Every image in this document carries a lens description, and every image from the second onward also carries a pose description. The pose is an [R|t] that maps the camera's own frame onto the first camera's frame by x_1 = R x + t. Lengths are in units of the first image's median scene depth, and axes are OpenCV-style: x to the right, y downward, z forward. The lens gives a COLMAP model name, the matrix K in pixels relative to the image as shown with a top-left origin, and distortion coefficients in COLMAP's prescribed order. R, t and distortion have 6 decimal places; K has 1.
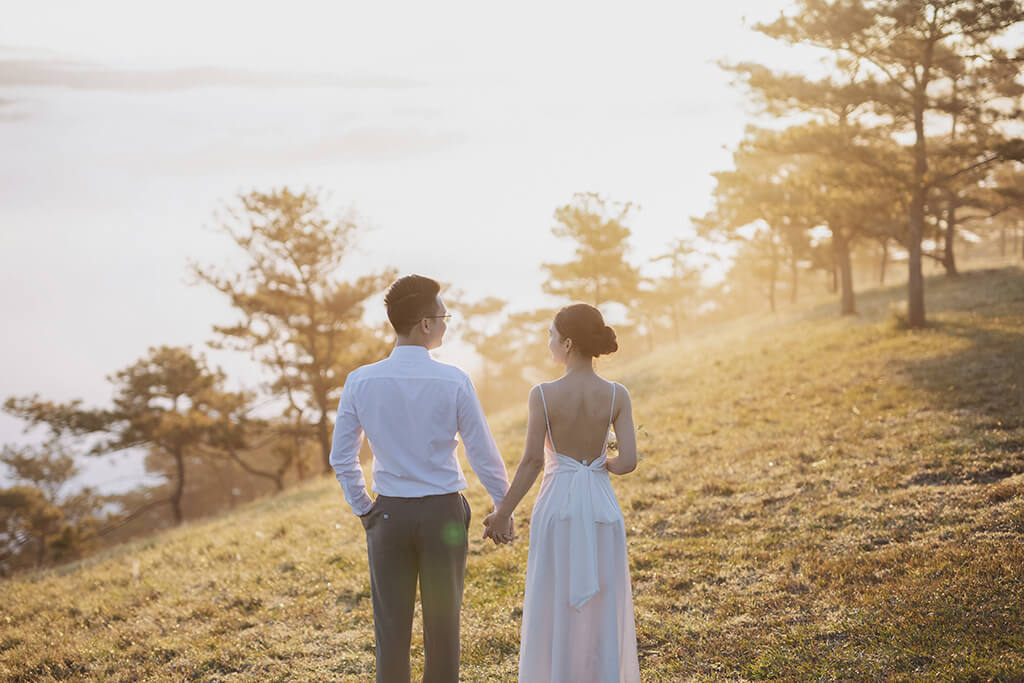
lens RADIAL K [[1423.6, 0, 512.0], [0, 1423.6, 341.5], [0, 0, 1]] dist [0.000059, 0.059961]
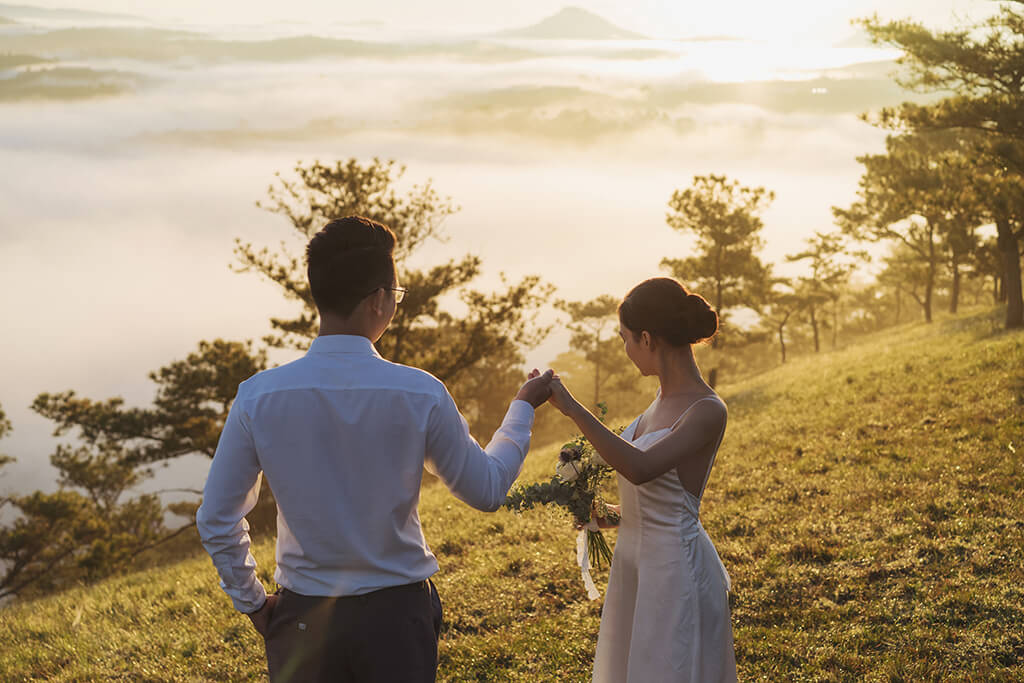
lens RADIAL K [[1585.3, 0, 512.0], [0, 1585.3, 341.5], [0, 0, 1]] dist [-0.013469, 0.007759]
pose [[0.996496, 0.027911, -0.078844, 0.015990], [-0.028145, 0.999602, -0.001859, -0.000004], [0.078761, 0.004071, 0.996885, 0.052128]]
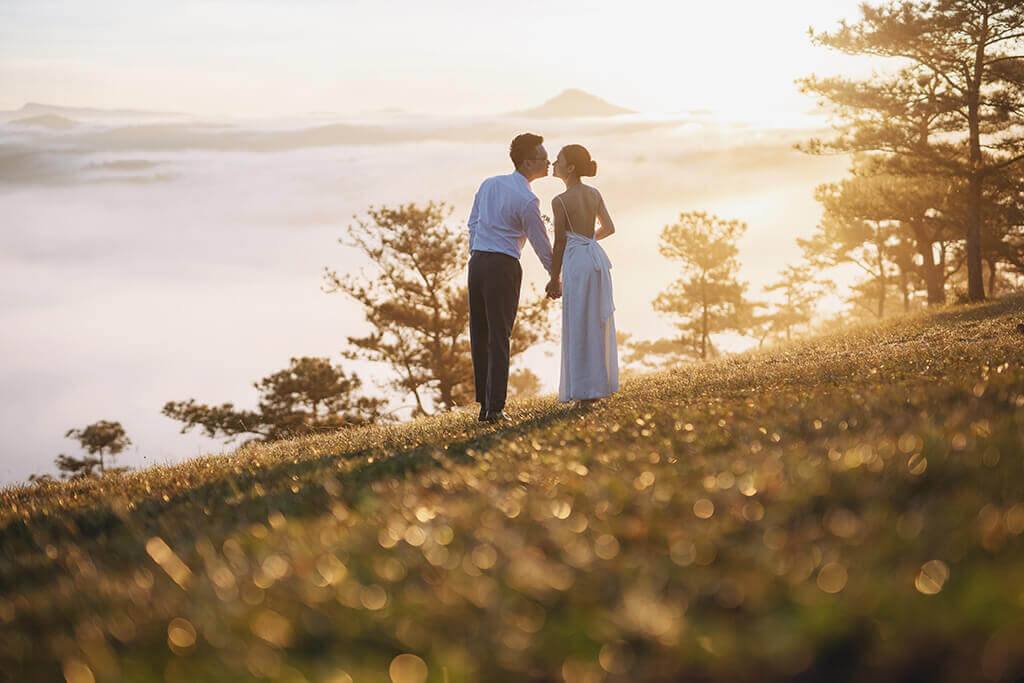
lens RADIAL K [[1423.6, 0, 512.0], [0, 1423.6, 341.5], [0, 0, 1]] dist [0.000059, 0.059961]
pose [[0.995778, -0.014015, -0.090723, 0.017887], [0.010762, 0.999285, -0.036242, 0.039772], [0.091166, 0.035113, 0.995216, -0.094955]]
